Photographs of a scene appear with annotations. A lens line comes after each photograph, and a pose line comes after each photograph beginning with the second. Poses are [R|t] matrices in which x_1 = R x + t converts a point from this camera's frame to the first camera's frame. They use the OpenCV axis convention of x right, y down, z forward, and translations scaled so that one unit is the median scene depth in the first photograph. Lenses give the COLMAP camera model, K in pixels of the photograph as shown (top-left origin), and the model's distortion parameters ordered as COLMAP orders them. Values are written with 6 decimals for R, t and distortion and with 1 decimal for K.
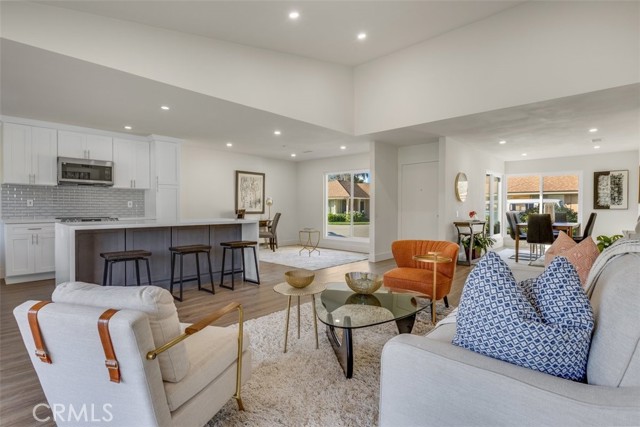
lens RADIAL K [[315.8, 0, 320.1], [0, 315.8, 206.4], [0, 0, 1]] dist [0.000050, -0.000109]
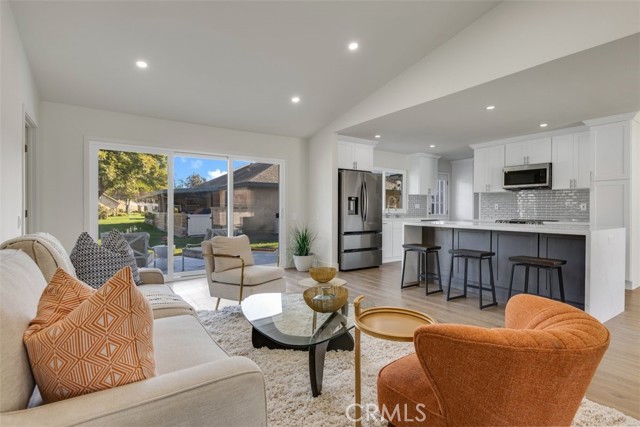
lens RADIAL K [[315.8, 0, 320.1], [0, 315.8, 206.4], [0, 0, 1]] dist [0.000050, -0.000109]
pose [[-0.200286, -0.007660, -0.979708, 0.453710], [-0.004086, 0.999967, -0.006983, 0.001137], [0.979729, 0.002605, -0.200310, 0.548293]]
